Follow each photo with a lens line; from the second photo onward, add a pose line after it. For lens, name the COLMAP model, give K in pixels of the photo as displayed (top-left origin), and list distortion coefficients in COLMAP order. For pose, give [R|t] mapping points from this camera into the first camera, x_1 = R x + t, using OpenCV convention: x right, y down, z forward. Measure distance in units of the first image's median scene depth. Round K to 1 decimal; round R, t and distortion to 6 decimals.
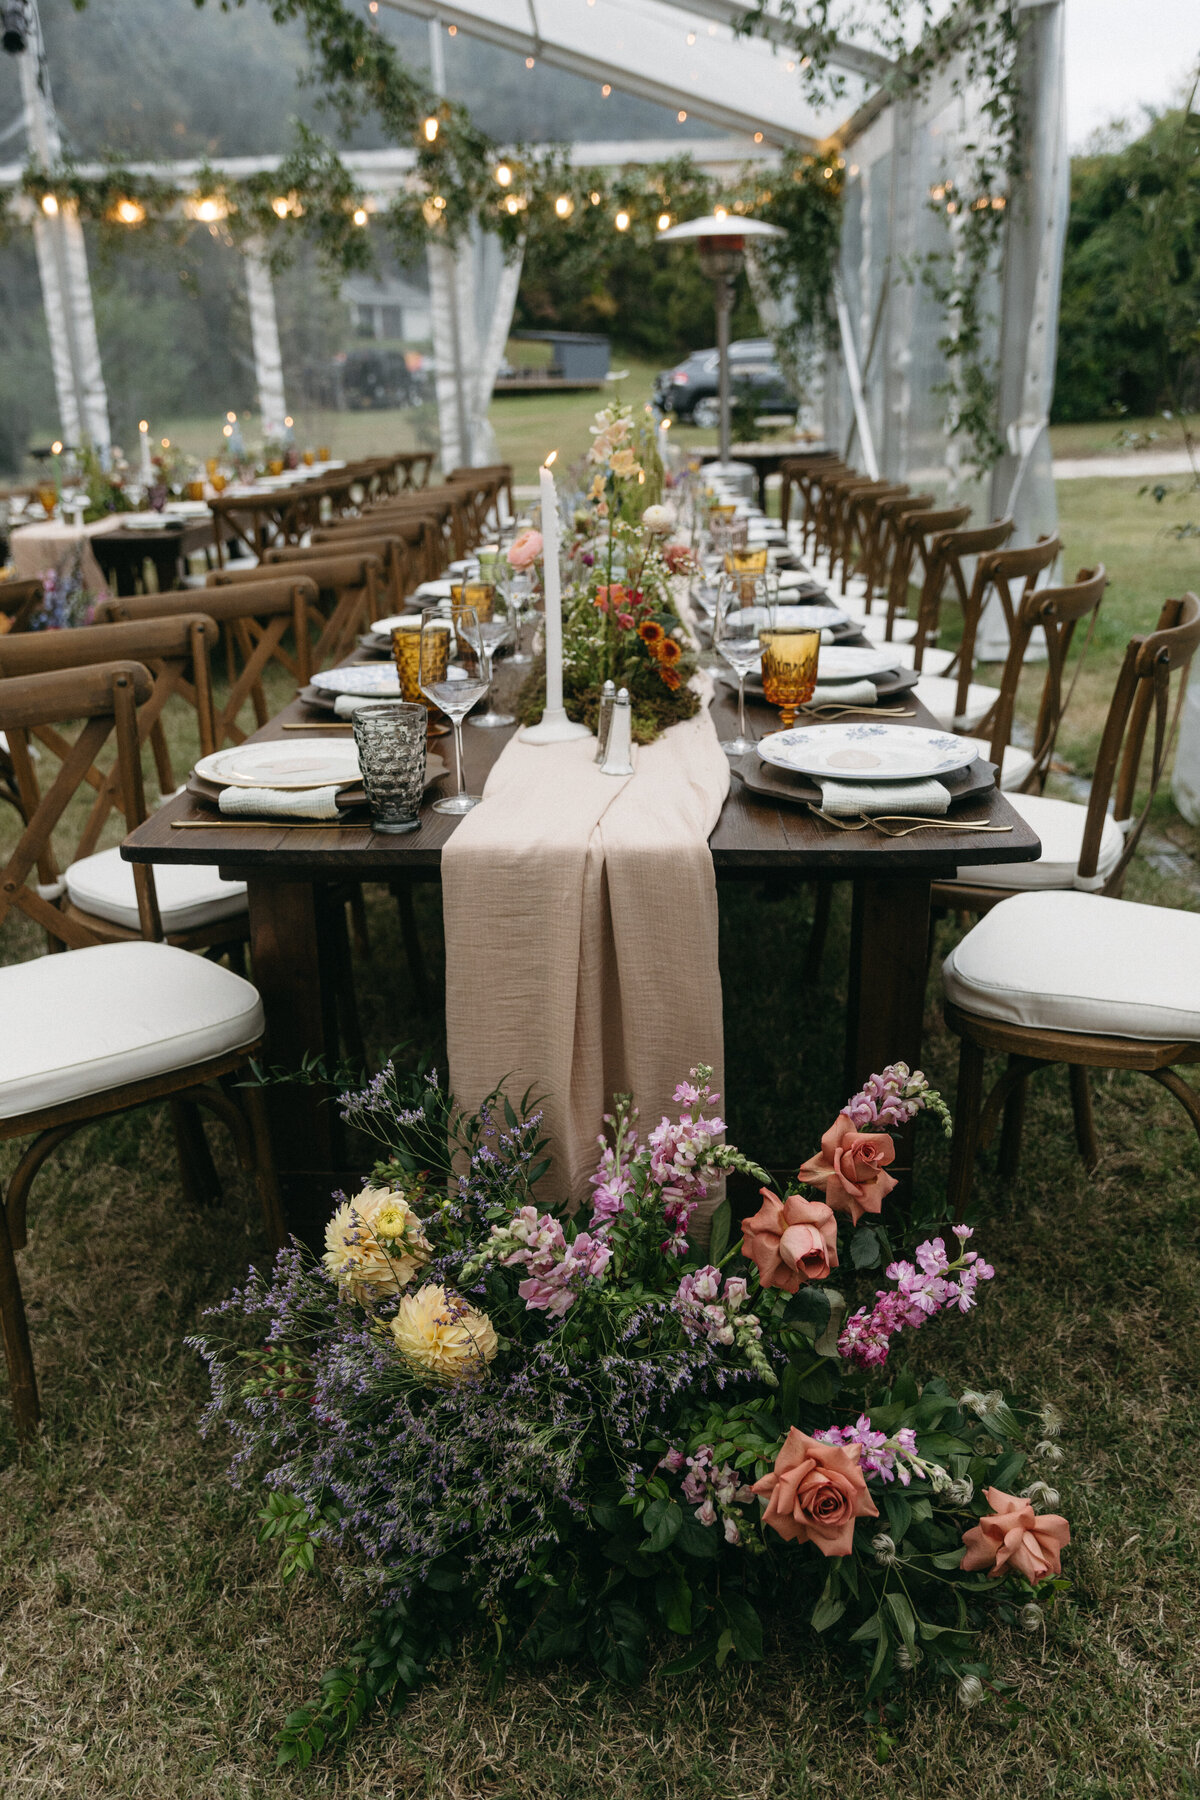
lens RADIAL K [[1436.2, 0, 600.0], [0, 1436.2, 900.0], [0, 0, 1]] dist [-0.000785, -0.008737]
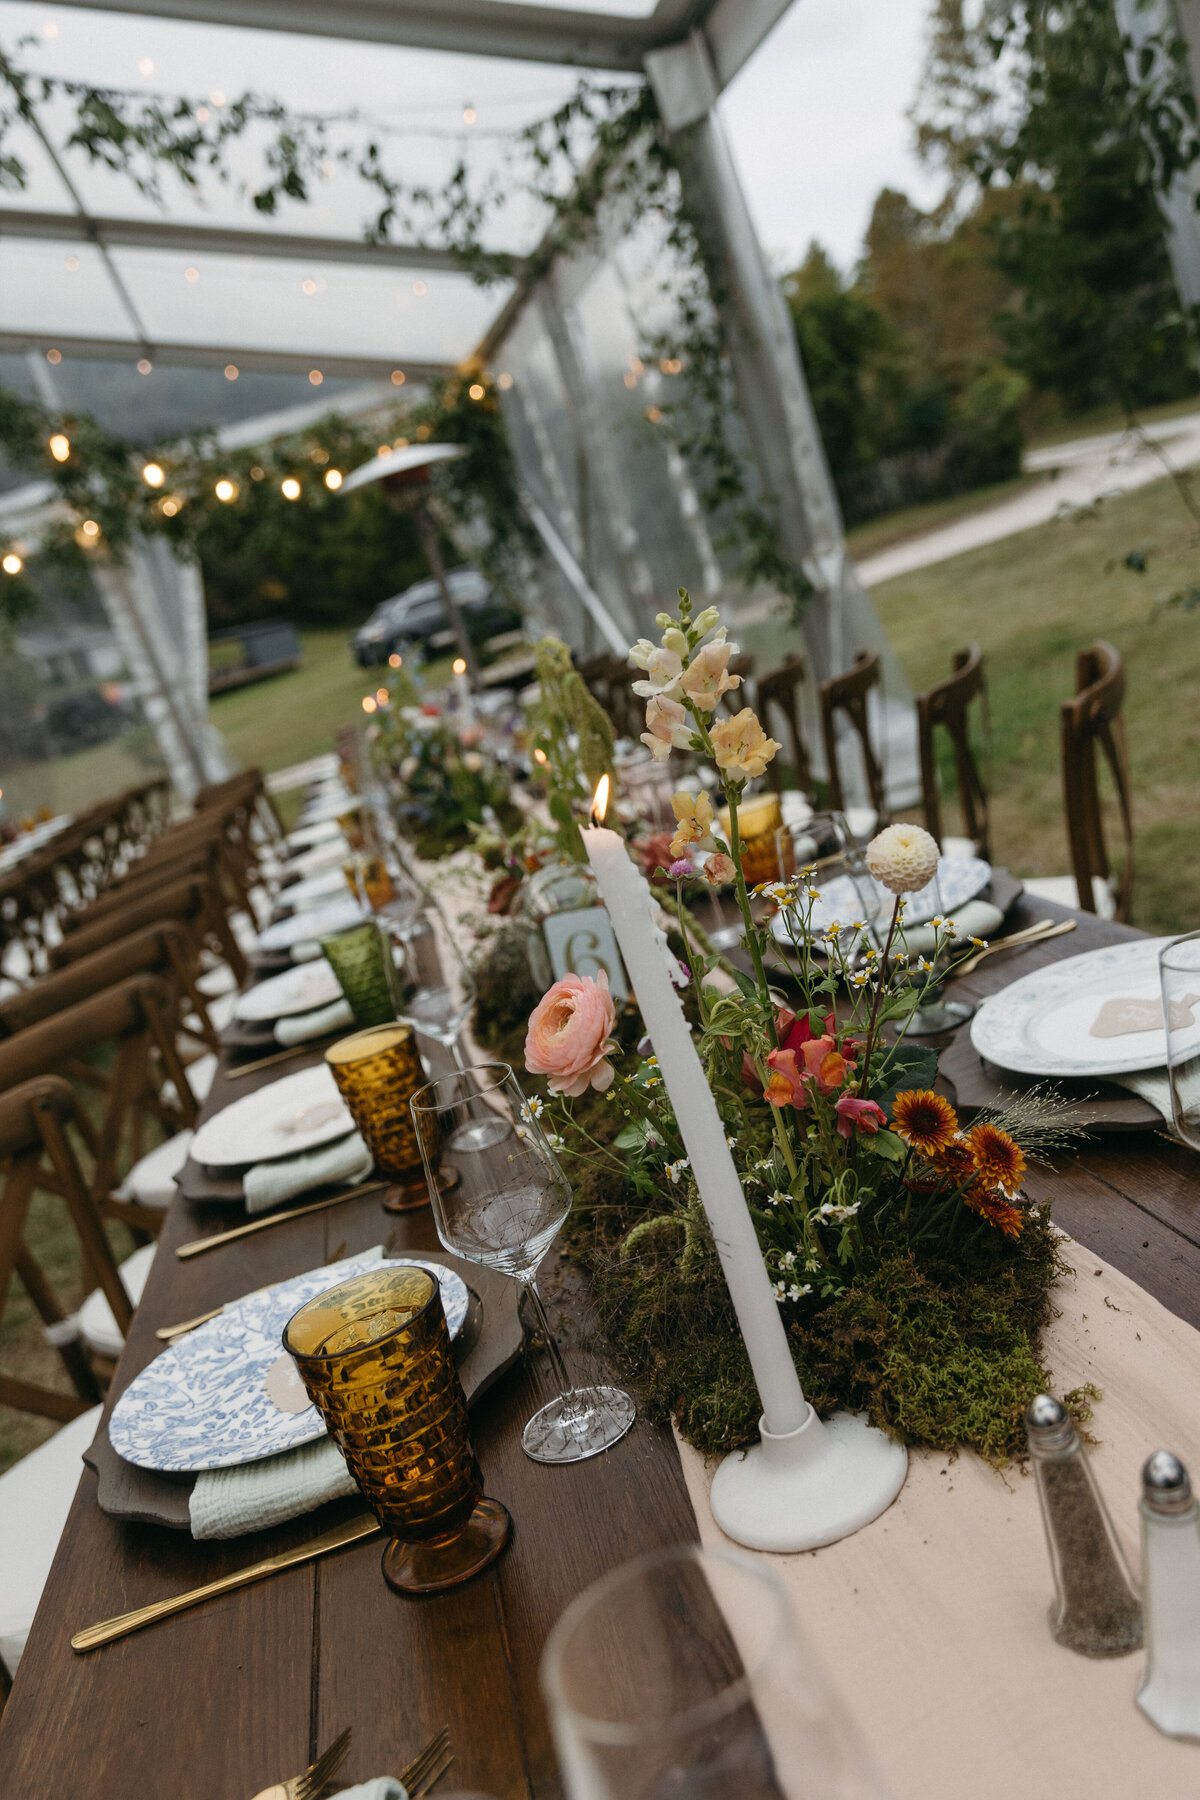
lens RADIAL K [[1436.2, 0, 600.0], [0, 1436.2, 900.0], [0, 0, 1]] dist [-0.000785, -0.008737]
pose [[0.939576, -0.309784, 0.145707, -0.014029], [0.328137, 0.936274, -0.125366, -0.035788], [-0.097585, 0.165603, 0.981352, 0.098210]]
